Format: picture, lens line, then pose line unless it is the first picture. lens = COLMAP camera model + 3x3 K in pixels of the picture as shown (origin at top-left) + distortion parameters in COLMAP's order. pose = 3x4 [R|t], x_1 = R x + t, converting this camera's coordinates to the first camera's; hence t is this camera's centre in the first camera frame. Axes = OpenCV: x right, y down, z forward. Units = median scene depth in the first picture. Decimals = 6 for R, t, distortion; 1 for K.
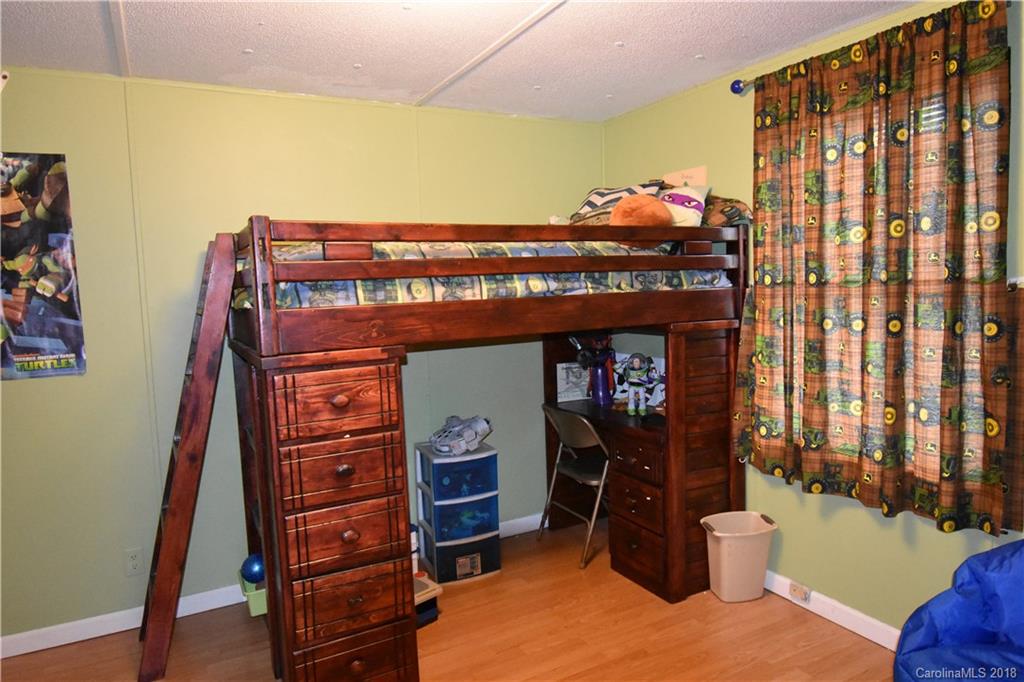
lens RADIAL K [[660.3, 0, 518.8], [0, 660.3, 338.3], [0, 0, 1]] dist [0.006636, -0.019345]
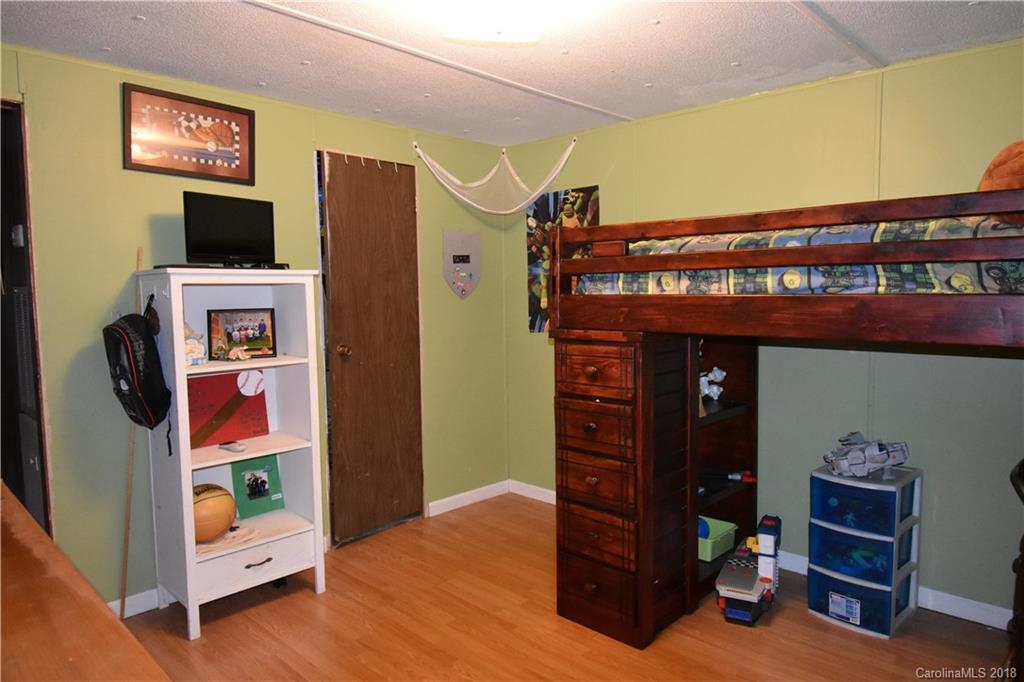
lens RADIAL K [[660.3, 0, 518.8], [0, 660.3, 338.3], [0, 0, 1]] dist [0.006636, -0.019345]
pose [[0.305723, 0.103344, -0.946496, 0.745088], [-0.079989, 0.993365, 0.082624, -0.050055], [0.948755, 0.050449, 0.311961, 0.419554]]
